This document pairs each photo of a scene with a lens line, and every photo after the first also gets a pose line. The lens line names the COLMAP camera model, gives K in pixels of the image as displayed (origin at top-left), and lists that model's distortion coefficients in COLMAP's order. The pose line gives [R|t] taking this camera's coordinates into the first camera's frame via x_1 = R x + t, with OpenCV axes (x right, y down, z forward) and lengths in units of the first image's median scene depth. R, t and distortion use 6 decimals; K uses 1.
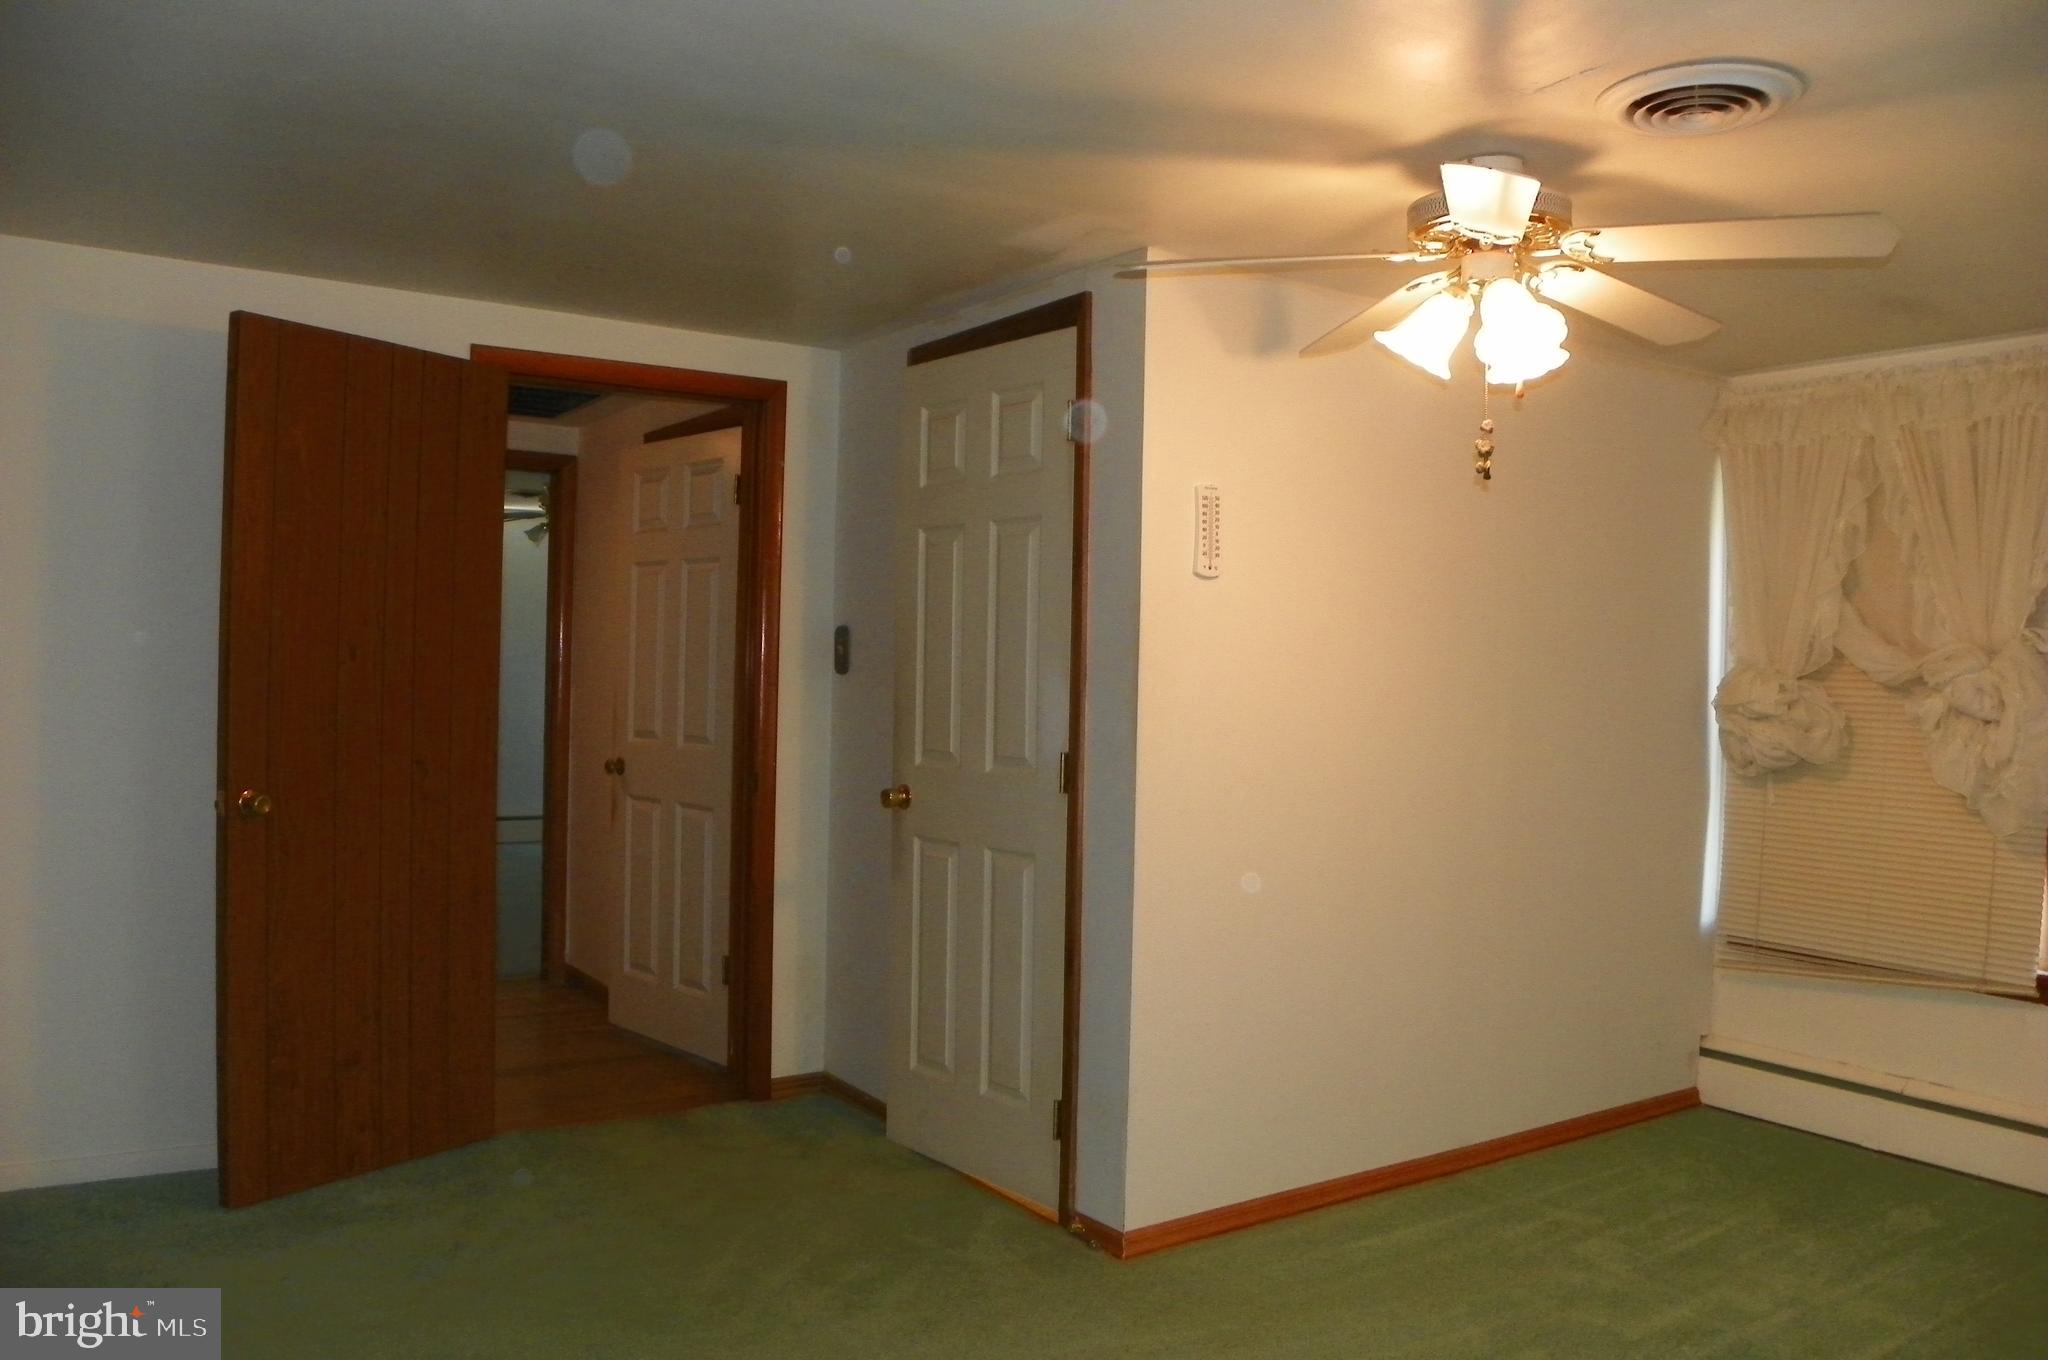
lens RADIAL K [[1588.7, 0, 1023.2], [0, 1588.7, 672.9], [0, 0, 1]] dist [-0.107679, 0.020198]
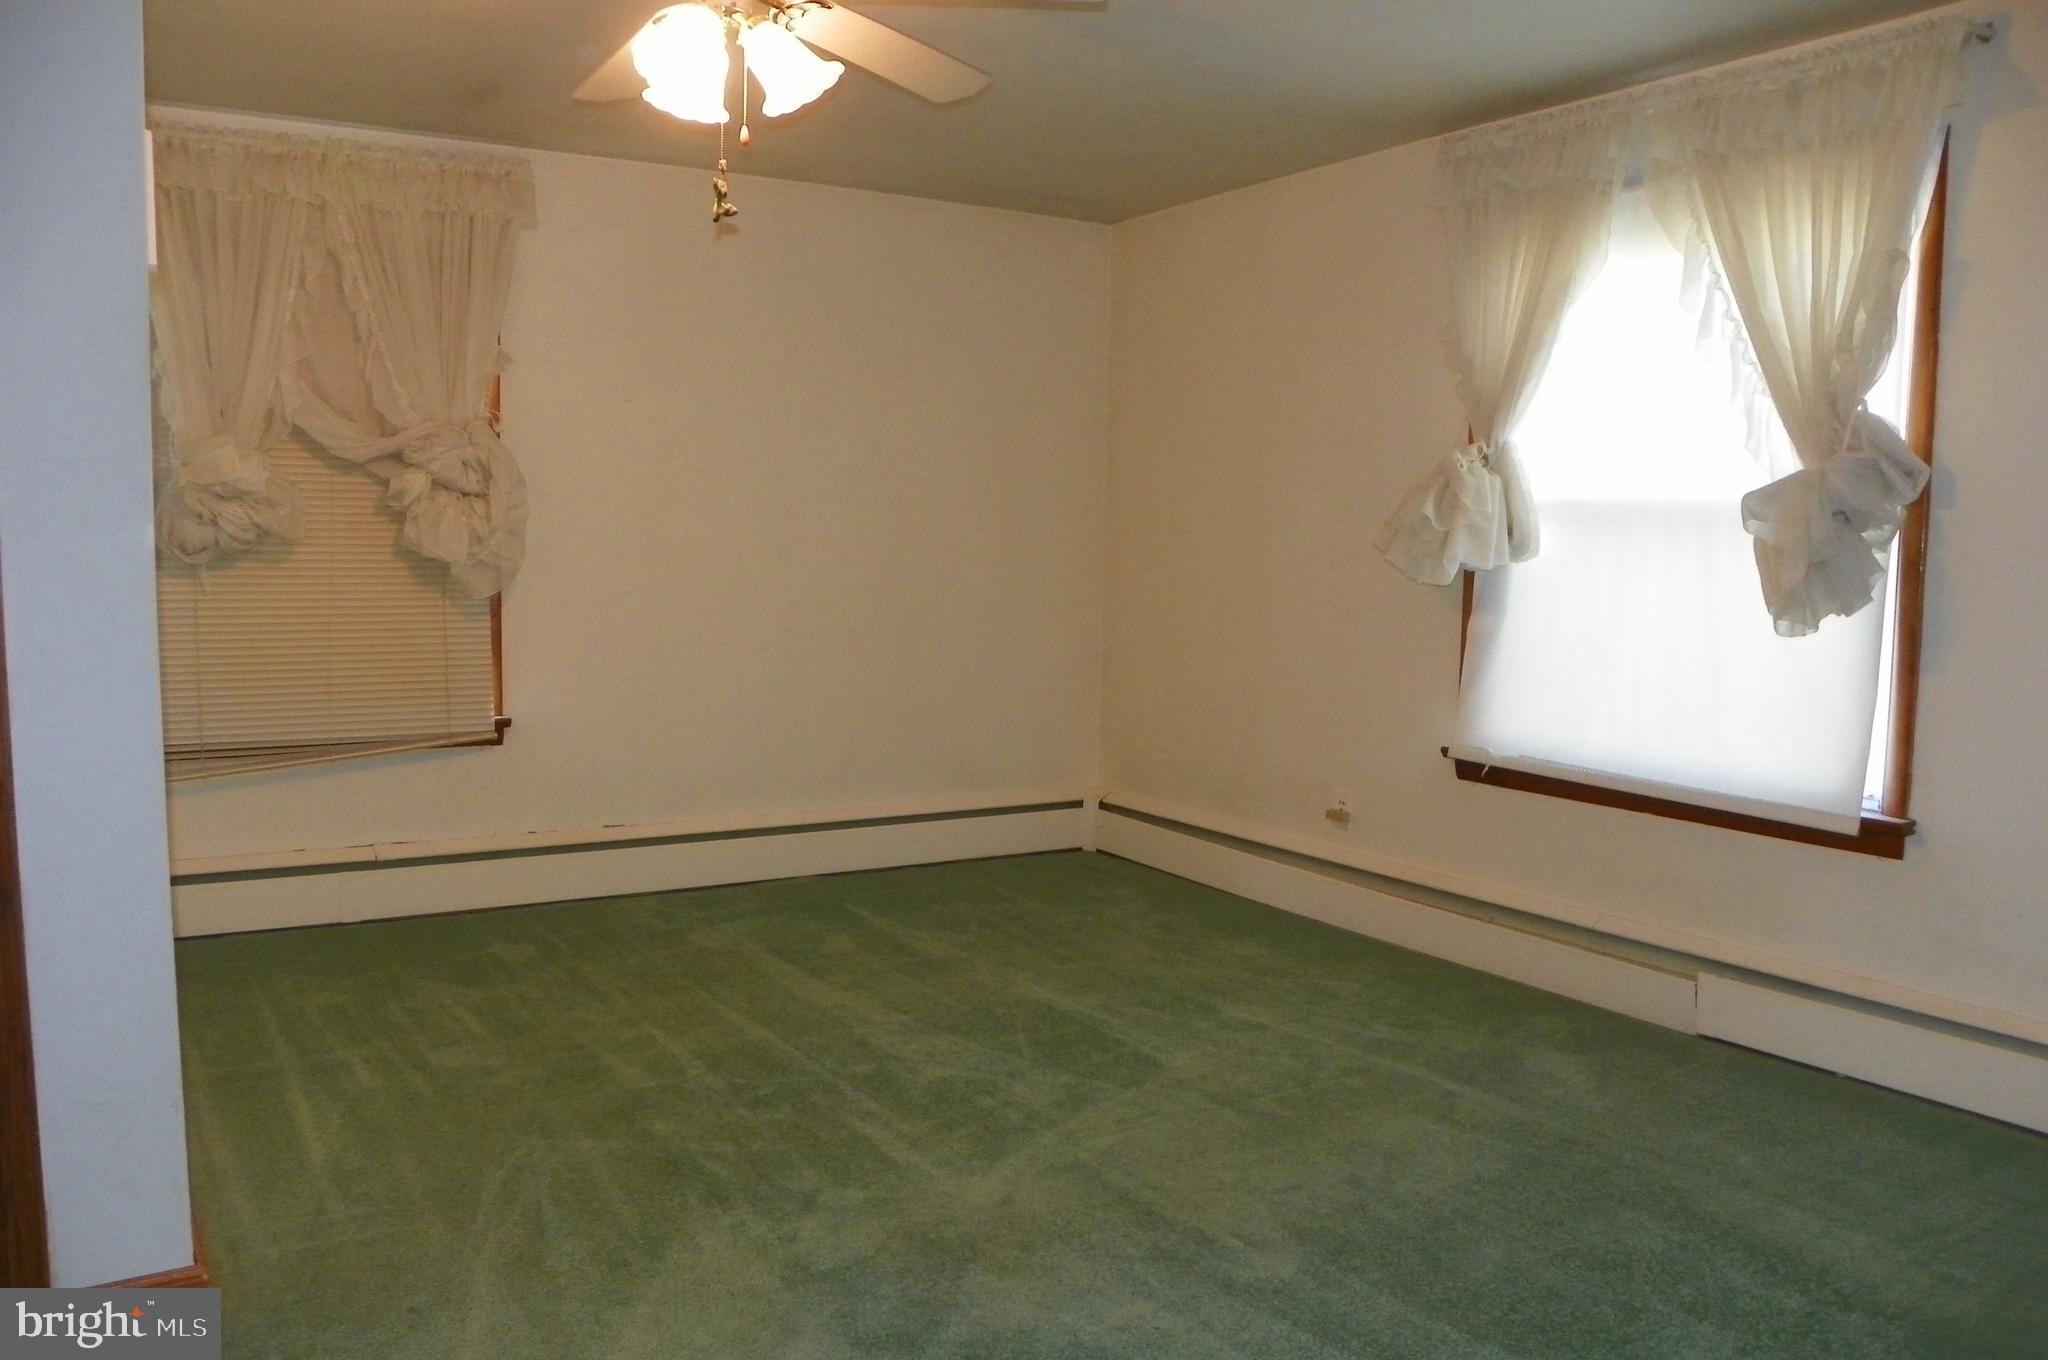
lens RADIAL K [[1588.7, 0, 1022.5], [0, 1588.7, 686.6], [0, 0, 1]] dist [-0.107679, 0.020198]
pose [[0.012593, -0.119202, 0.992790, -0.470273], [-0.005272, 0.992847, 0.119276, 0.031822], [-0.999907, -0.006736, 0.011874, 0.570086]]
